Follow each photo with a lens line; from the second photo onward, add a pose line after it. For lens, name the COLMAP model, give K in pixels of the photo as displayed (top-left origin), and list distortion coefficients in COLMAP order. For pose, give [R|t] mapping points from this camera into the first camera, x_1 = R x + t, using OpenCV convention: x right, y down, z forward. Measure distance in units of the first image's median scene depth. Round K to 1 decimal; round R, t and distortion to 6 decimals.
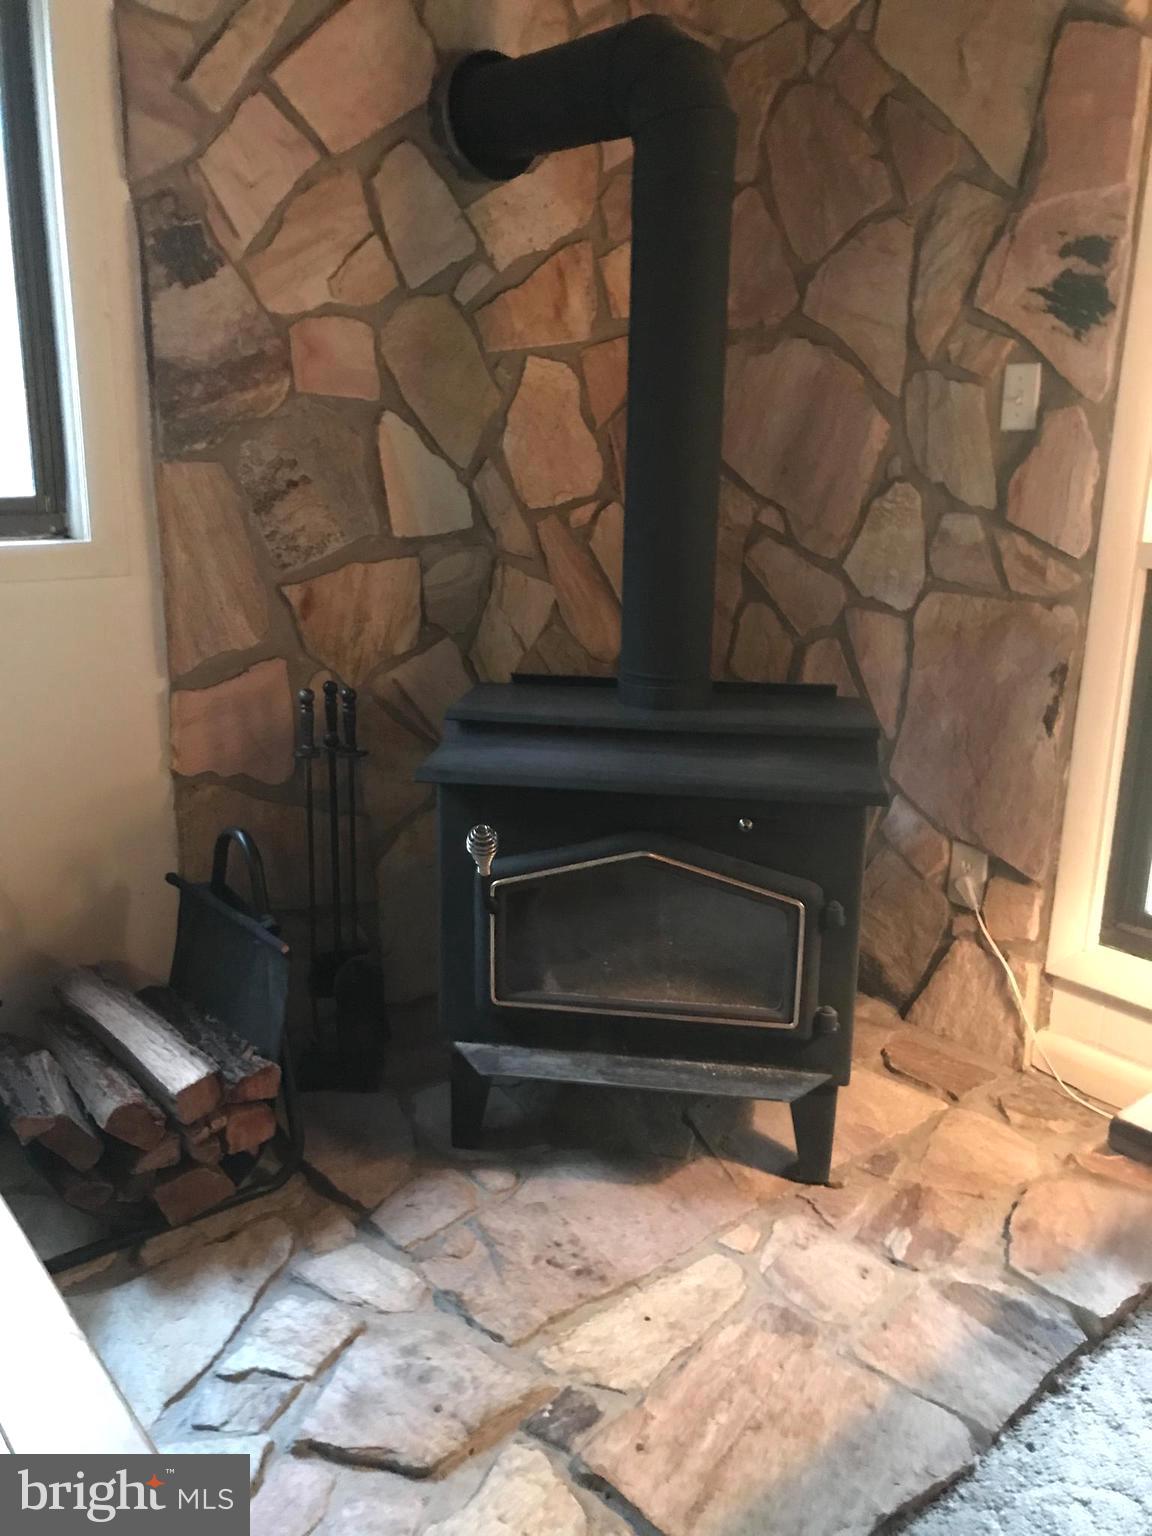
lens RADIAL K [[1254.2, 0, 581.3], [0, 1254.2, 754.7], [0, 0, 1]] dist [0.023550, -0.022621]
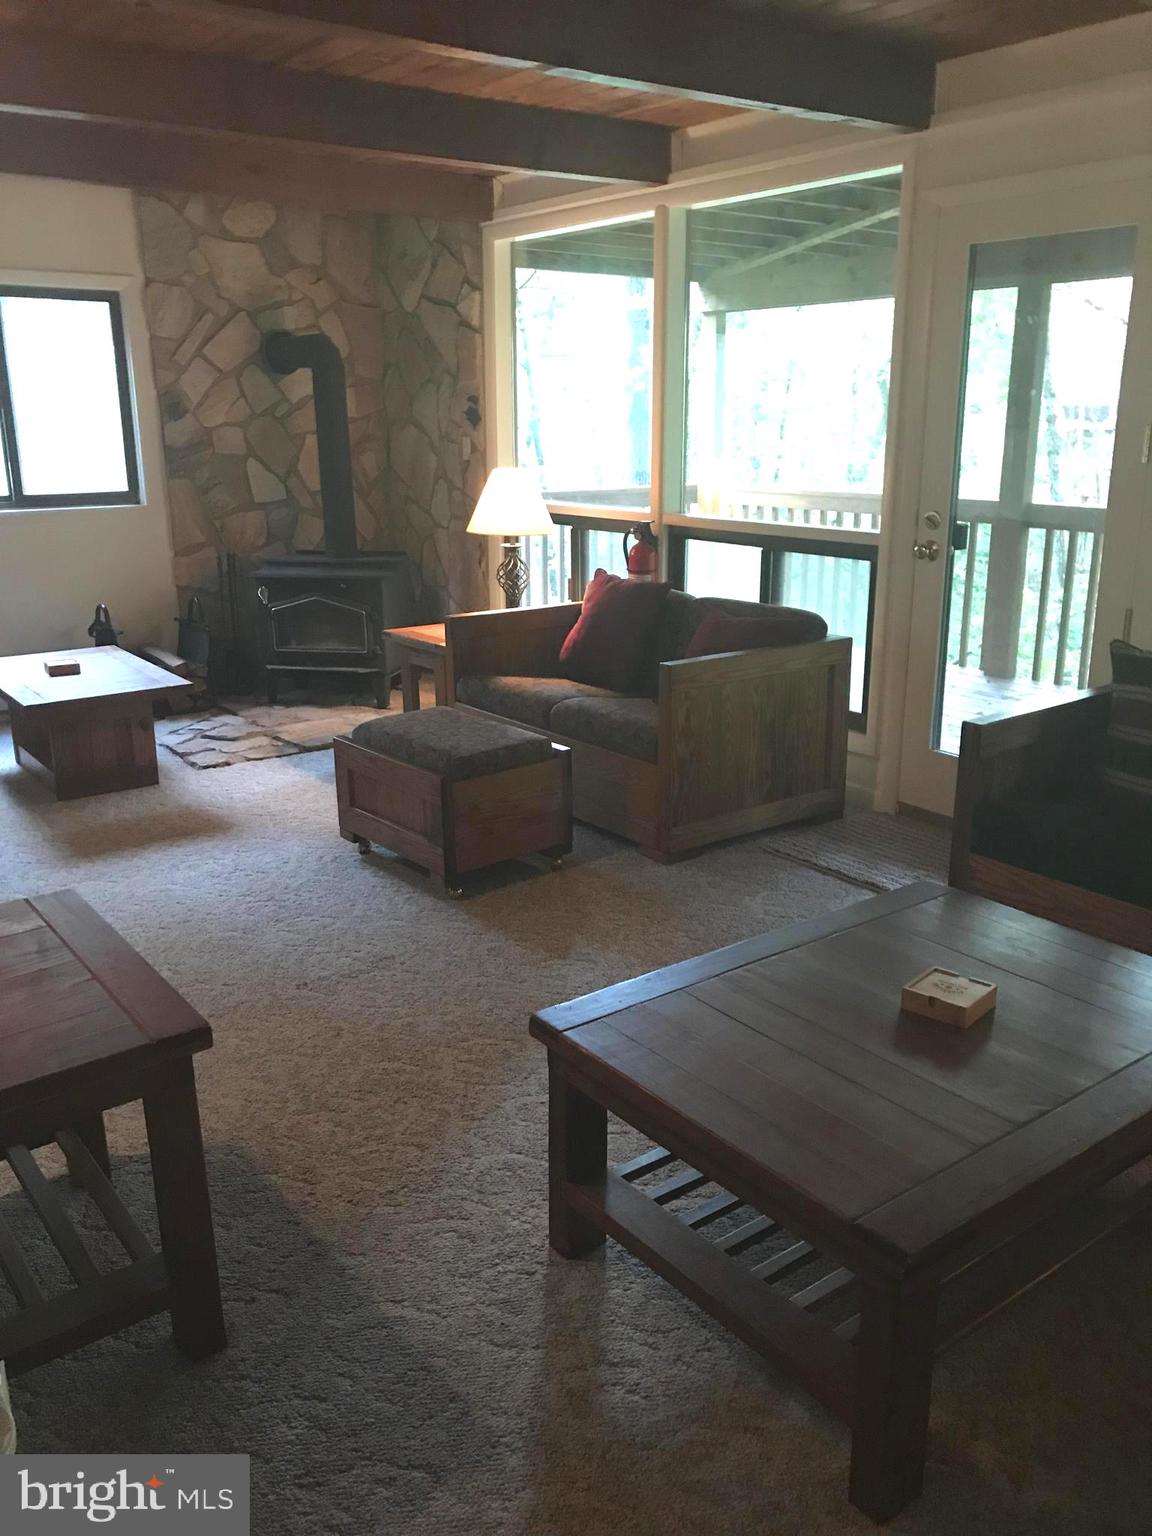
lens RADIAL K [[1254.2, 0, 576.1], [0, 1254.2, 770.1], [0, 0, 1]] dist [0.023550, -0.022621]
pose [[0.998327, -0.009831, -0.056972, 0.762389], [0.011328, 0.999597, 0.026021, 0.377631], [0.056694, -0.026623, 0.998037, -1.868893]]
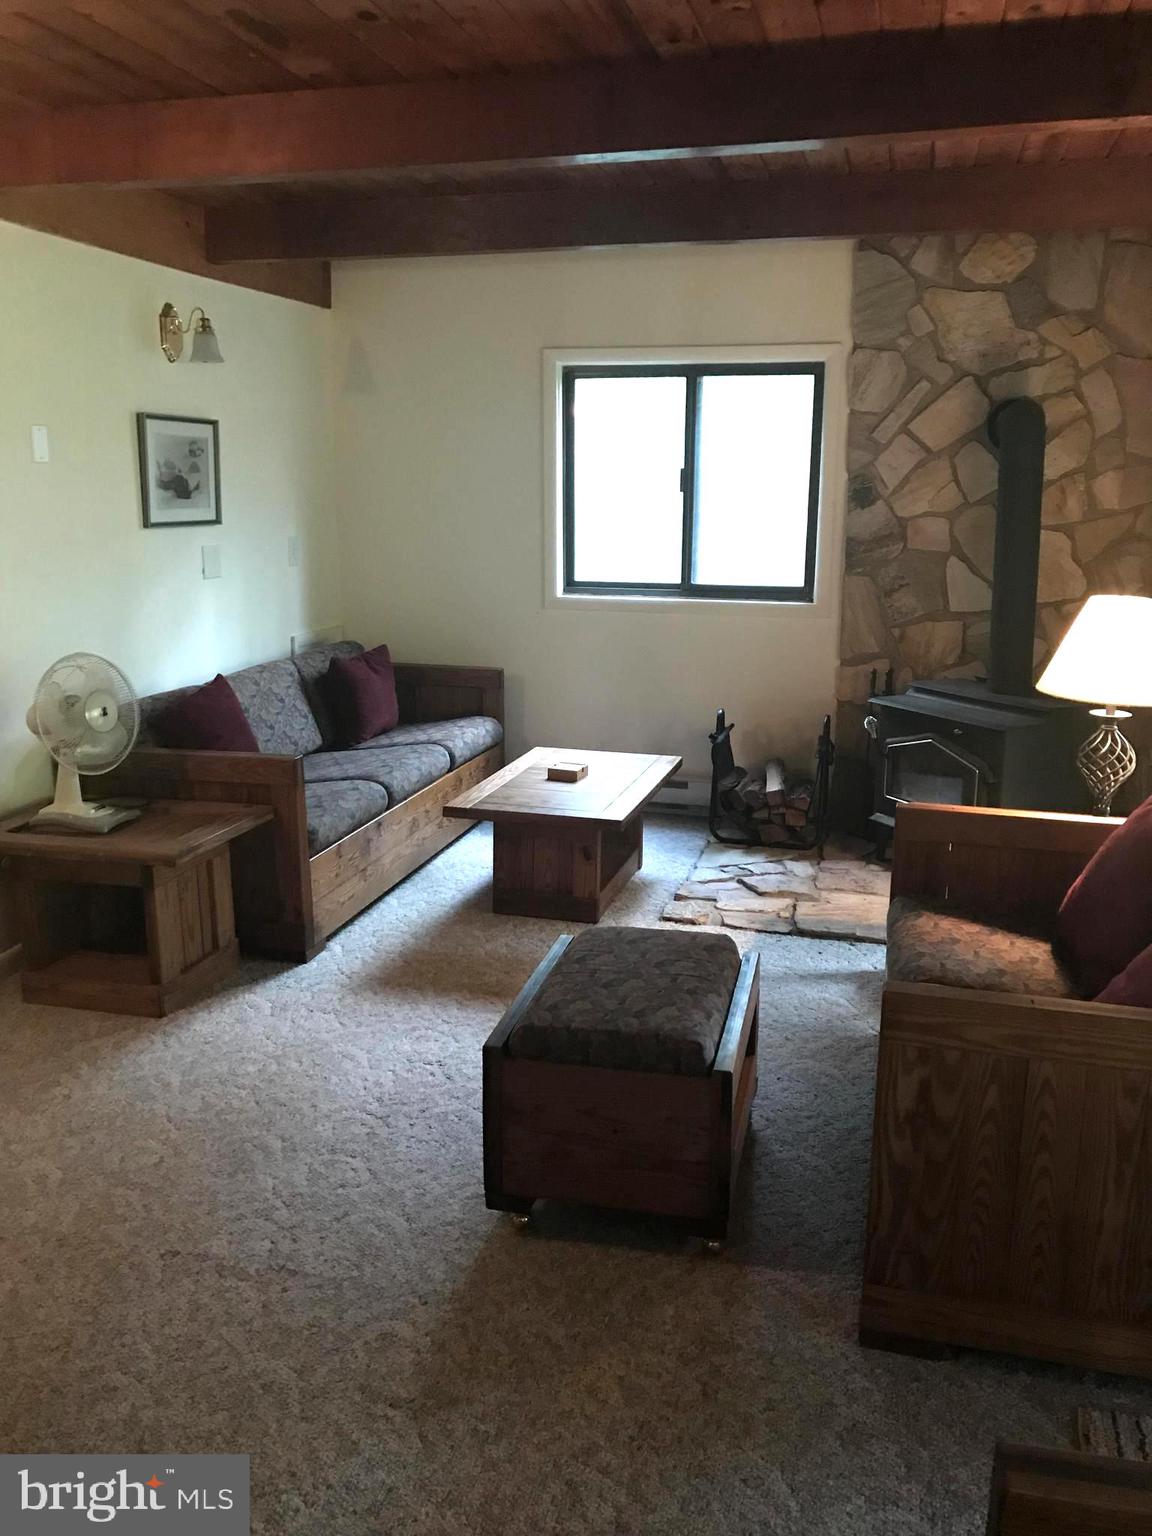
lens RADIAL K [[1254.2, 0, 580.5], [0, 1254.2, 762.2], [0, 0, 1]] dist [0.023550, -0.022621]
pose [[0.580301, 0.162695, -0.797985, 1.377603], [-0.202924, 0.977824, 0.051793, 0.111294], [0.788716, 0.131875, 0.600447, -0.866663]]
